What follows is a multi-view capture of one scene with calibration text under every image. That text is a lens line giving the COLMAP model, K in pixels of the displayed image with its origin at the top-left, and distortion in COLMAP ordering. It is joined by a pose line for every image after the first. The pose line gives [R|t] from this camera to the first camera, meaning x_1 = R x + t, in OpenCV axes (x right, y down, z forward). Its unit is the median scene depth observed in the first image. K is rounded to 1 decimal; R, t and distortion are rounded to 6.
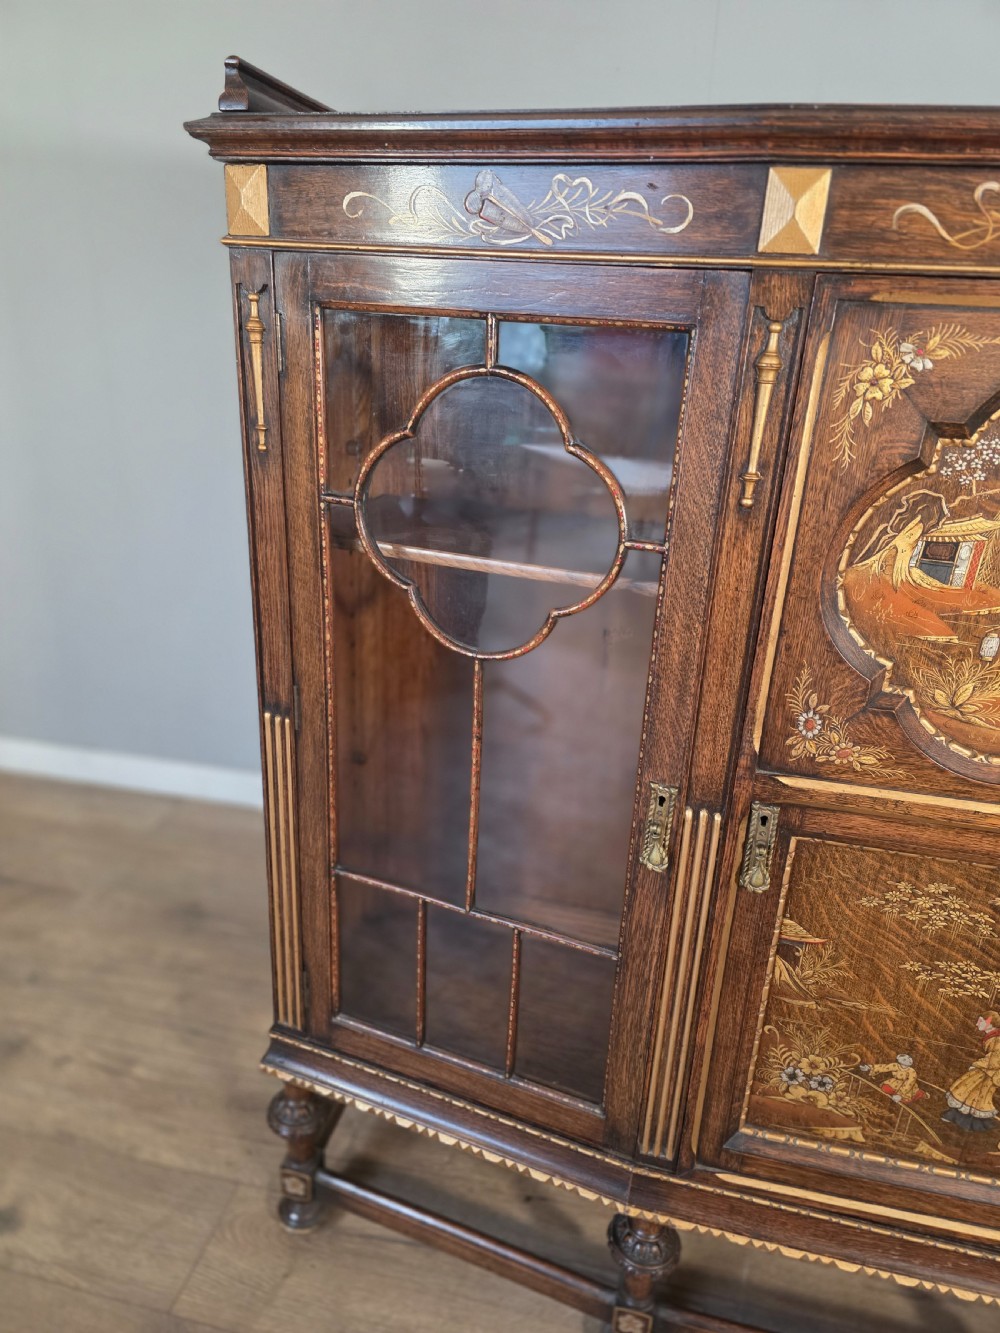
lens RADIAL K [[896.2, 0, 500.7], [0, 896.2, 659.4], [0, 0, 1]] dist [0.073345, -0.078646]
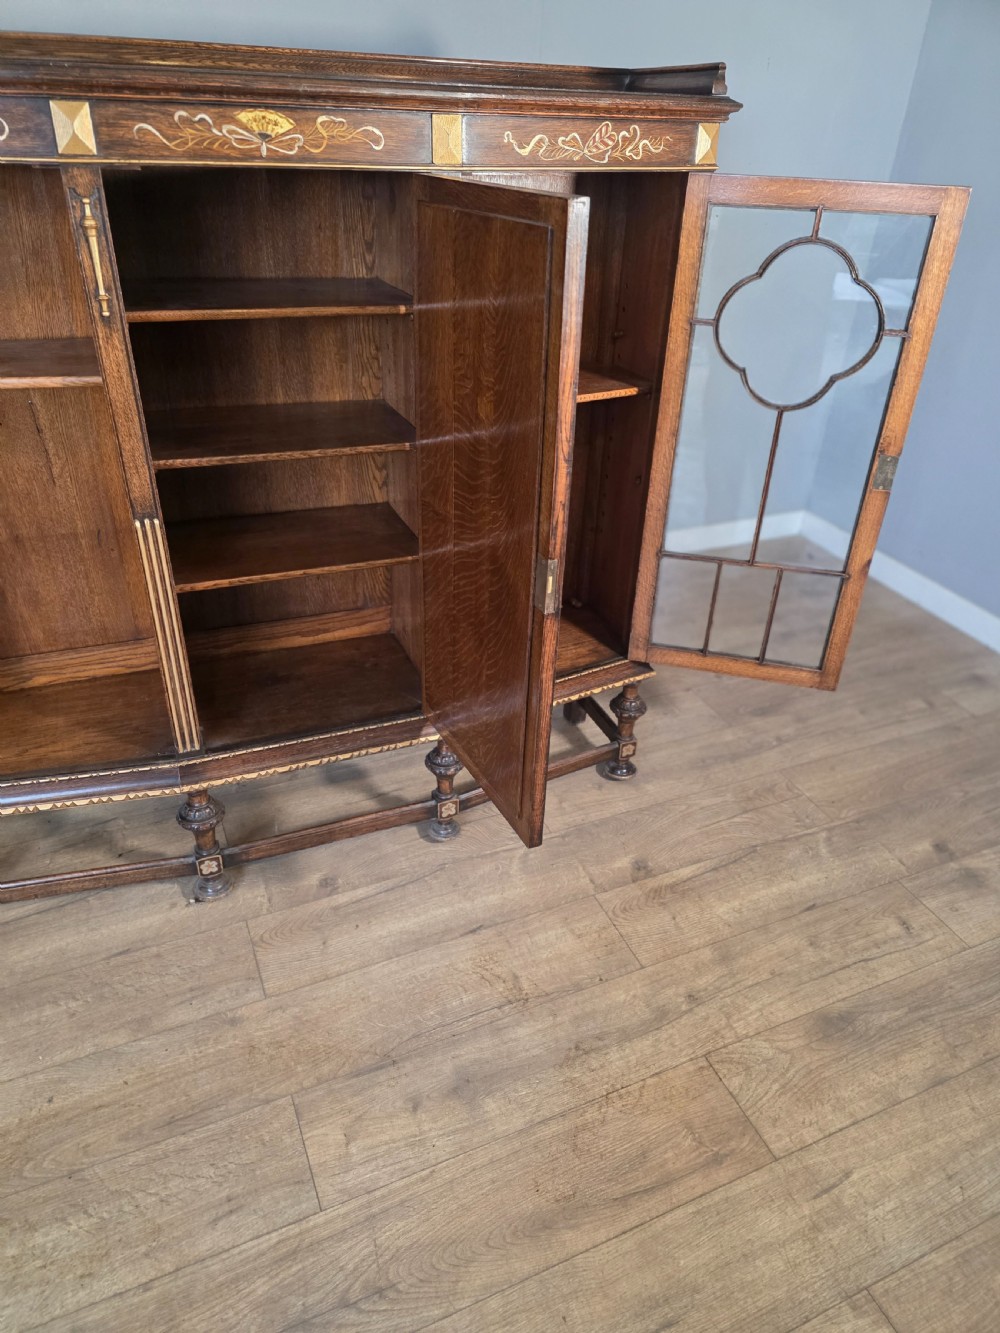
lens RADIAL K [[896.2, 0, 502.0], [0, 896.2, 670.2], [0, 0, 1]] dist [0.073345, -0.078646]
pose [[0.808480, -0.322961, 0.491993, -0.132571], [0.214863, 0.940249, 0.264132, 0.121027], [-0.547900, -0.107834, 0.829564, -0.664211]]
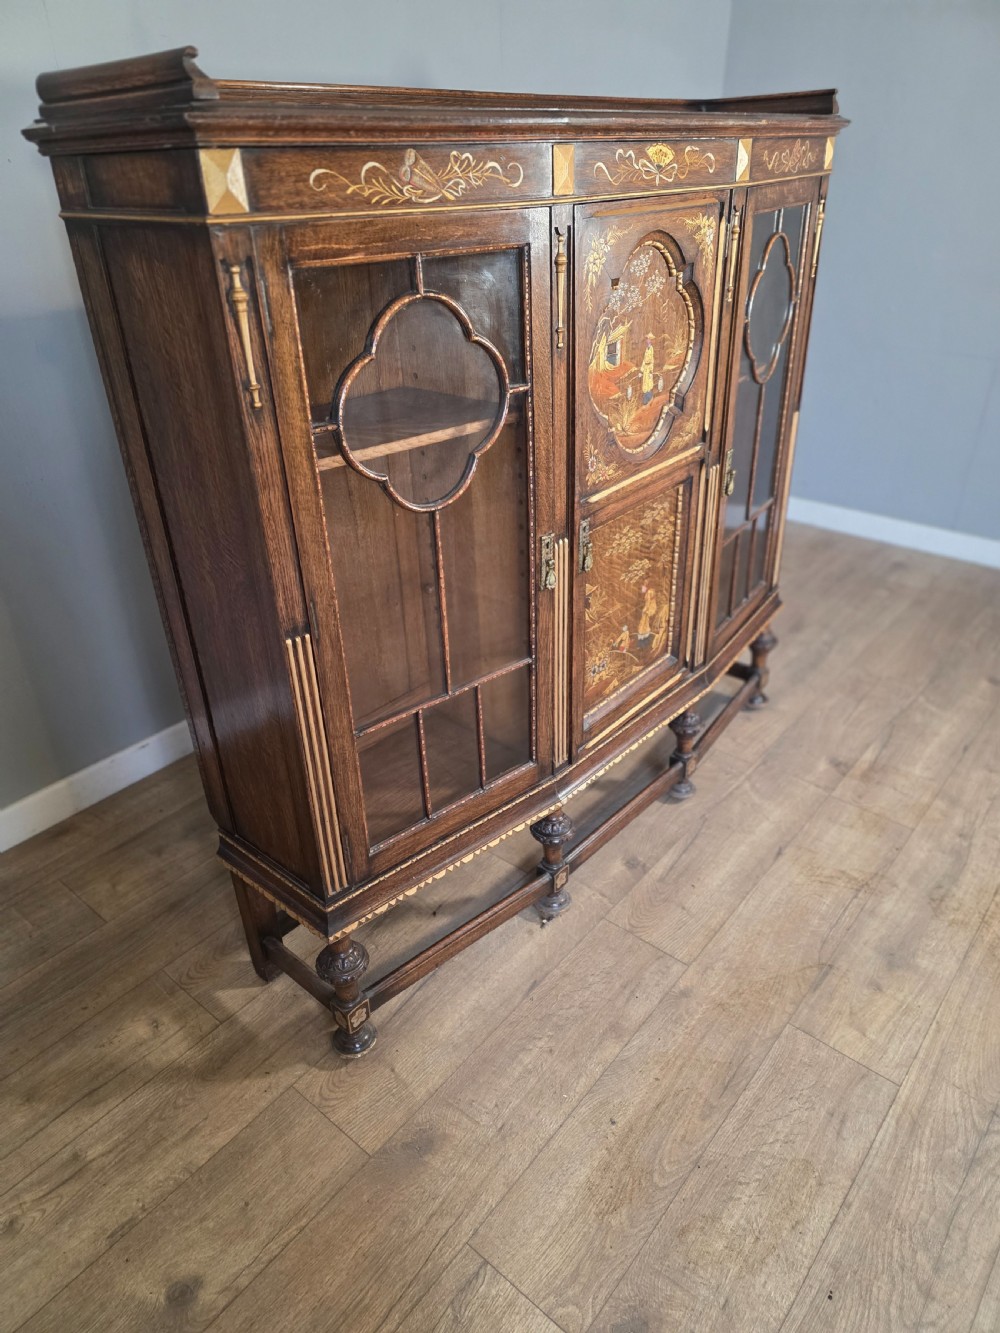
lens RADIAL K [[896.2, 0, 498.6], [0, 896.2, 667.4], [0, 0, 1]] dist [0.073345, -0.078646]
pose [[0.459612, -0.485754, 0.743505, -1.105064], [0.368709, 0.865976, 0.337844, -0.217872], [-0.807967, 0.118860, 0.577115, 0.143759]]
